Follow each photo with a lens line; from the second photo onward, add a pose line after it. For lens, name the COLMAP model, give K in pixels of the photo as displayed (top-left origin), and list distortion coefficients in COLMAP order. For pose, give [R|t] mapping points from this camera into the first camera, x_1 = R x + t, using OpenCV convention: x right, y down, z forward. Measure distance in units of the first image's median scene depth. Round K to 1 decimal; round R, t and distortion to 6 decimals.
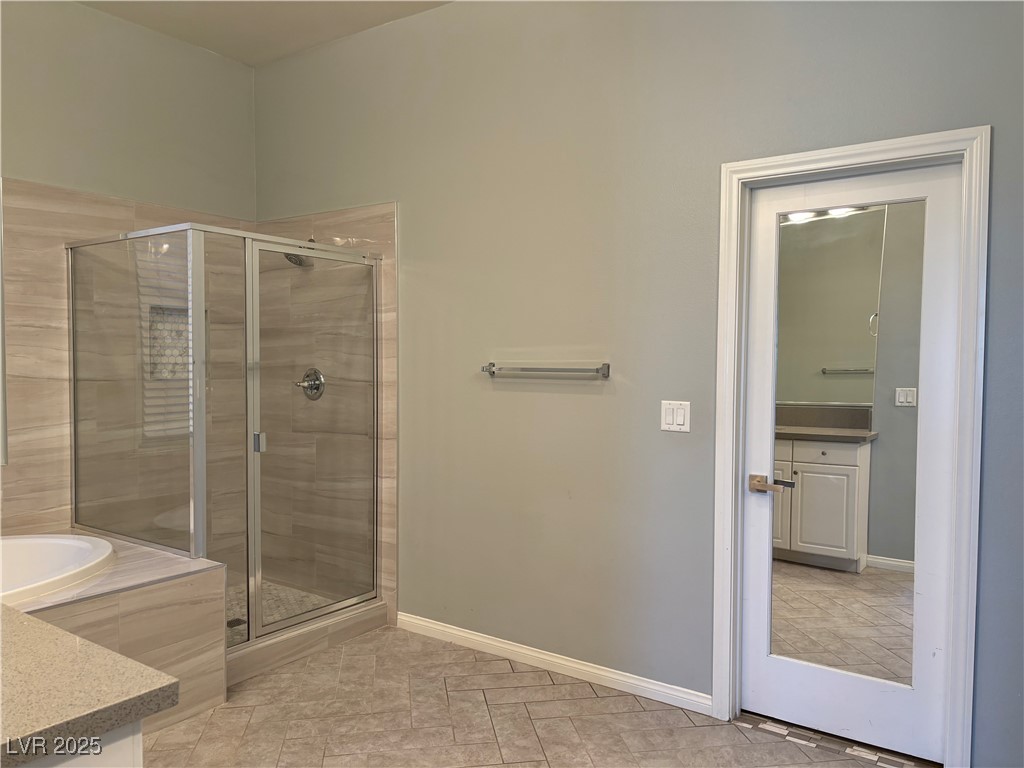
lens RADIAL K [[767.2, 0, 520.9], [0, 767.2, 391.0], [0, 0, 1]] dist [0.045231, -0.045450]
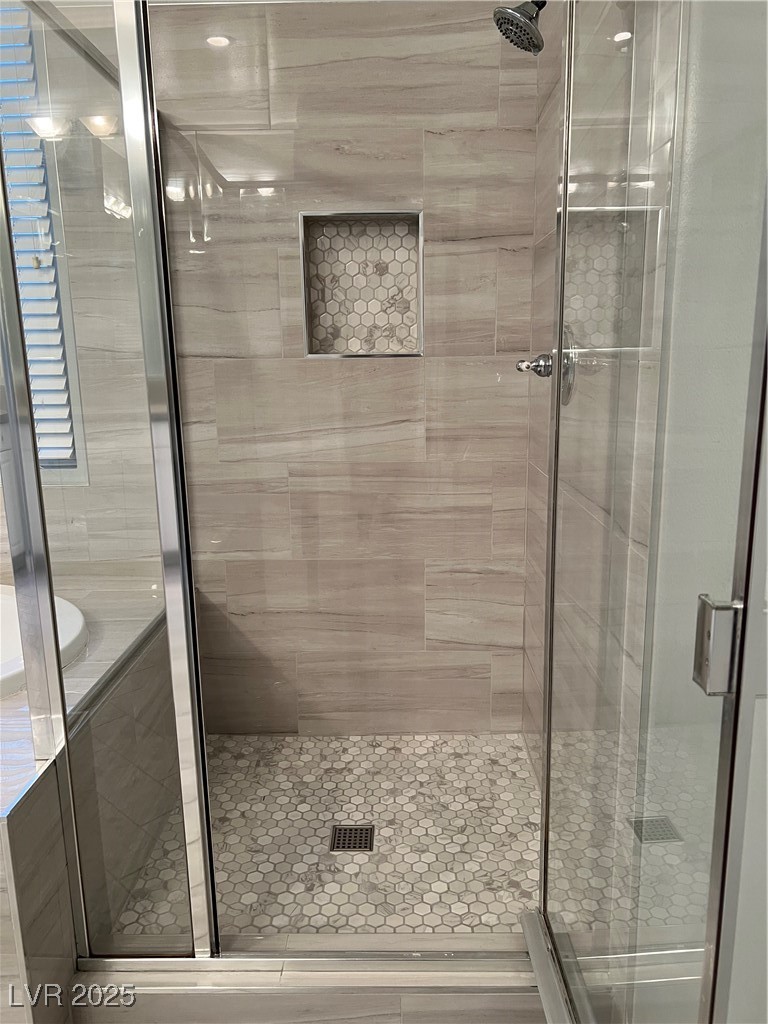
lens RADIAL K [[763.0, 0, 390.0], [0, 763.0, 519.5], [0, 0, 1]] dist [0.056012, -0.050932]
pose [[0.567083, 0.166066, -0.806746, 0.022947], [-0.015714, 0.981467, 0.190985, -0.005737], [0.823511, -0.095627, 0.559183, 0.772799]]
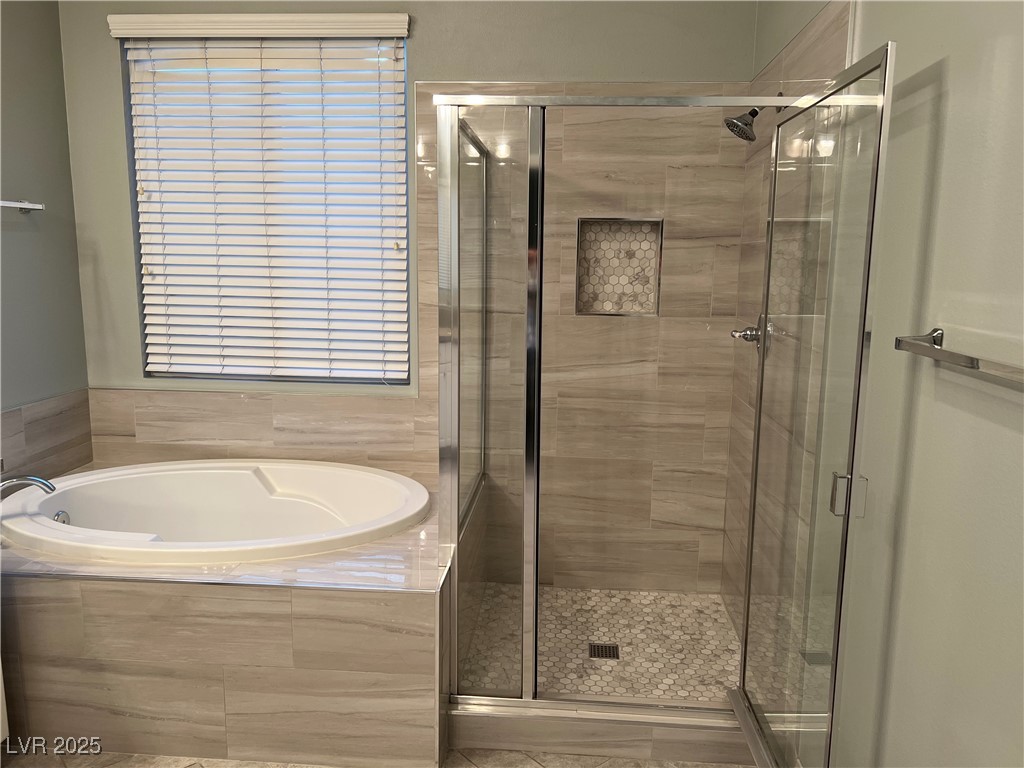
lens RADIAL K [[763.0, 0, 517.6], [0, 763.0, 386.4], [0, 0, 1]] dist [0.056012, -0.050932]
pose [[0.510723, 0.143134, -0.847747, 0.180392], [-0.045894, 0.989177, 0.139365, -0.050728], [0.858519, -0.032270, 0.511765, 0.574189]]
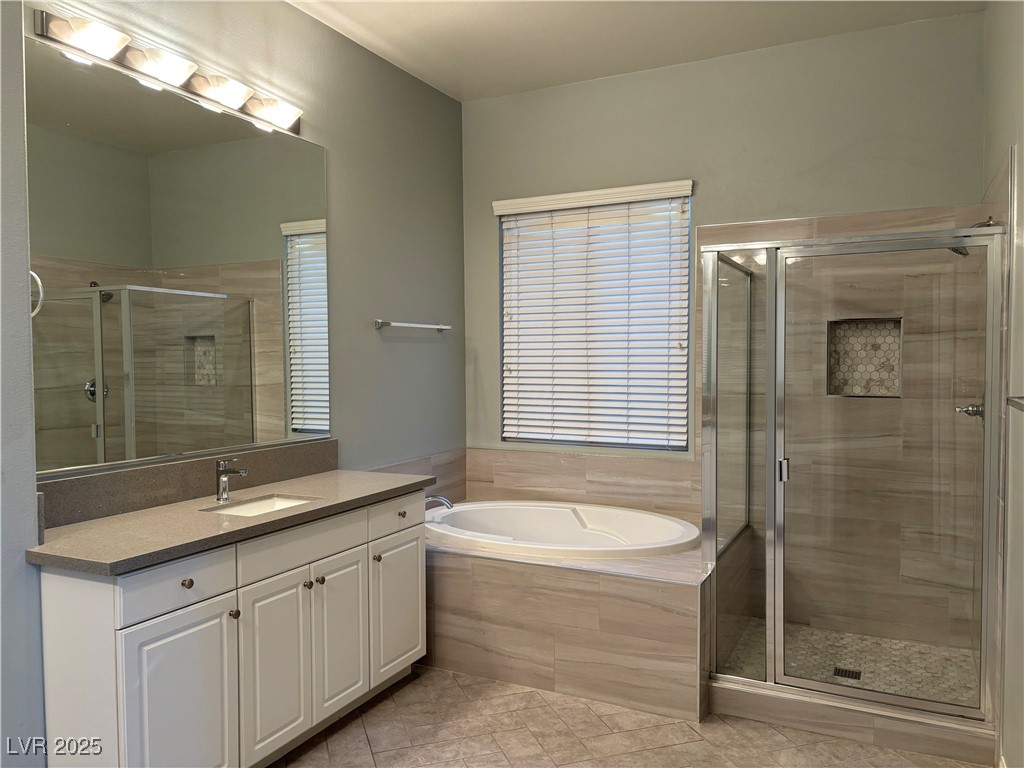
lens RADIAL K [[767.2, 0, 515.4], [0, 767.2, 389.3], [0, 0, 1]] dist [0.045231, -0.045450]
pose [[0.148499, 0.032847, -0.988367, 0.454367], [-0.033802, 0.999033, 0.028123, -0.039578], [0.988335, 0.029232, 0.149465, 0.491890]]
